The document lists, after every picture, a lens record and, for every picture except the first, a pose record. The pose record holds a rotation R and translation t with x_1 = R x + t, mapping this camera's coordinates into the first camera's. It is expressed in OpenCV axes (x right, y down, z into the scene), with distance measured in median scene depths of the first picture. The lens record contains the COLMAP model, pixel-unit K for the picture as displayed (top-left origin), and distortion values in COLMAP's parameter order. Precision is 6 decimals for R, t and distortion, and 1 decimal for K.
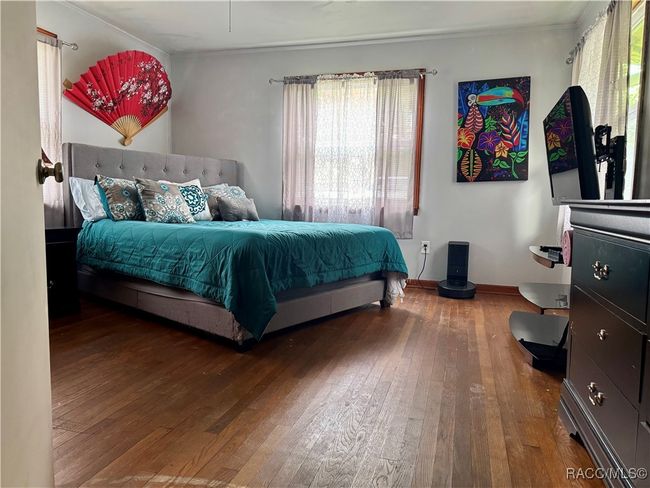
lens RADIAL K [[461.1, 0, 323.1], [0, 461.1, 240.4], [0, 0, 1]] dist [0.034298, -0.032361]
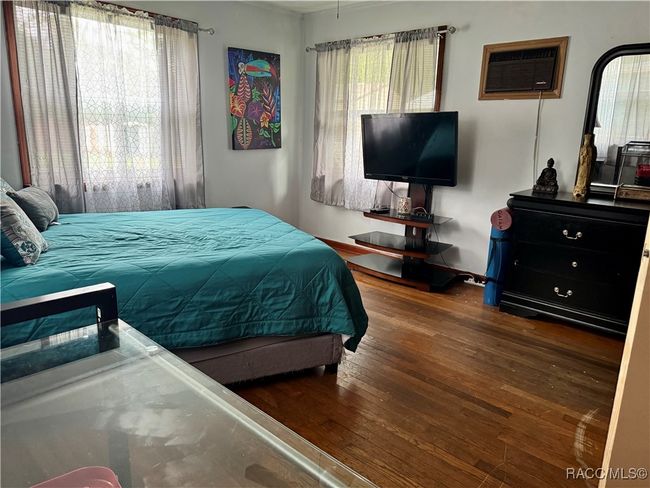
lens RADIAL K [[461.1, 0, 324.4], [0, 461.1, 247.9], [0, 0, 1]] dist [0.034298, -0.032361]
pose [[0.449018, -0.216786, 0.866826, -0.574169], [0.047048, 0.974512, 0.219347, -0.133120], [-0.892283, -0.057708, 0.447772, 0.358070]]
